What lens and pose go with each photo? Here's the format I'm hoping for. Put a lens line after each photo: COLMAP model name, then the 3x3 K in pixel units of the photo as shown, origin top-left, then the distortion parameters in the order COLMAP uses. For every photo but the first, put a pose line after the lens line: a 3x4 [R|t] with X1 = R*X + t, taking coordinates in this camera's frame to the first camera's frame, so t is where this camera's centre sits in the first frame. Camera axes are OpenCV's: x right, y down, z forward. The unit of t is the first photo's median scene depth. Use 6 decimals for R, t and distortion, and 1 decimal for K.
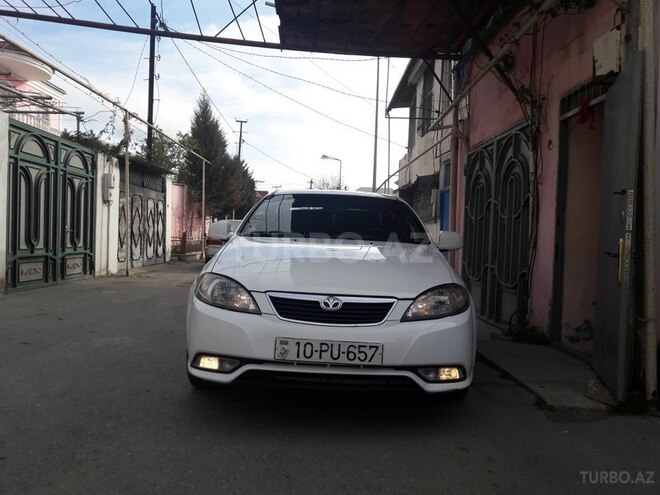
lens RADIAL K [[542.6, 0, 328.6], [0, 542.6, 247.8], [0, 0, 1]] dist [0.077453, -0.104448]
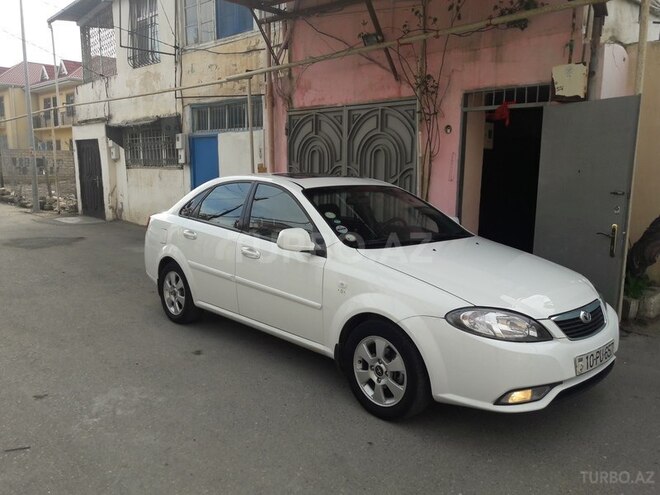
lens RADIAL K [[542.6, 0, 328.6], [0, 542.6, 247.8], [0, 0, 1]] dist [0.077453, -0.104448]
pose [[0.725605, -0.134034, 0.674931, -0.409922], [0.029651, 0.986025, 0.163937, -0.088410], [-0.687472, -0.098942, 0.719439, 0.190288]]
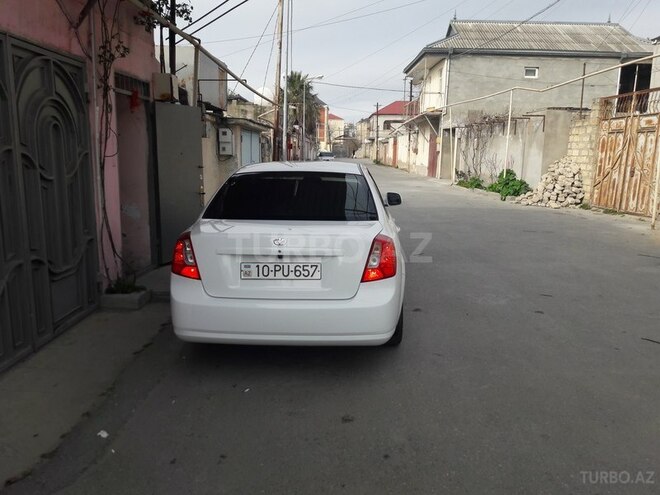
lens RADIAL K [[535.5, 0, 329.1], [0, 535.5, 249.9], [0, 0, 1]] dist [0.107293, -0.163473]
pose [[-0.998172, -0.050462, 0.033258, -0.047912], [-0.042558, 0.977616, 0.206046, -0.100312], [-0.042911, 0.204254, -0.977977, 1.331630]]
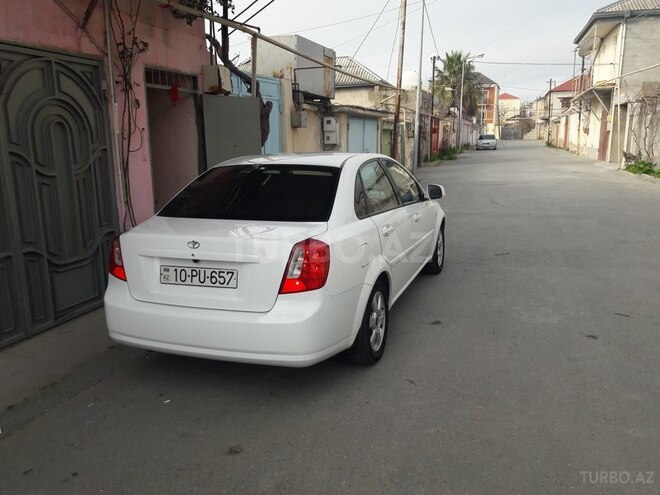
lens RADIAL K [[542.6, 0, 328.6], [0, 542.6, 247.8], [0, 0, 1]] dist [0.077453, -0.104448]
pose [[-0.940182, -0.084456, 0.330037, -0.217390], [-0.005581, 0.972472, 0.232954, -0.107407], [-0.340626, 0.217177, -0.914772, 1.242696]]
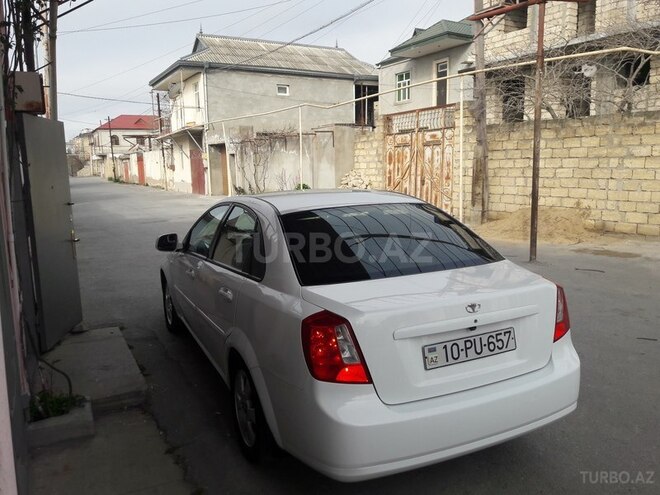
lens RADIAL K [[535.5, 0, 329.1], [0, 535.5, 249.9], [0, 0, 1]] dist [0.107293, -0.163473]
pose [[-0.900012, 0.060158, -0.431695, 0.211863], [-0.014164, 0.985870, 0.166913, -0.099700], [0.435636, 0.156338, -0.886442, 1.145267]]
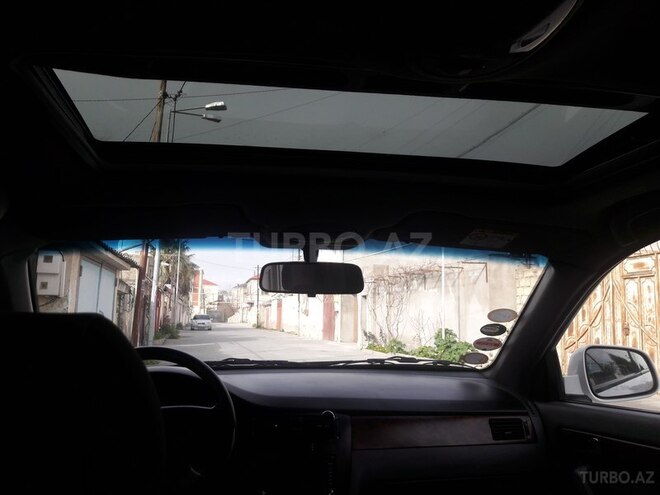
lens RADIAL K [[535.5, 0, 329.1], [0, 535.5, 249.9], [0, 0, 1]] dist [0.107293, -0.163473]
pose [[-0.980724, -0.070987, -0.182050, 0.029348], [-0.051283, 0.992524, -0.110749, -0.033175], [0.188551, -0.099278, -0.977032, 0.724953]]
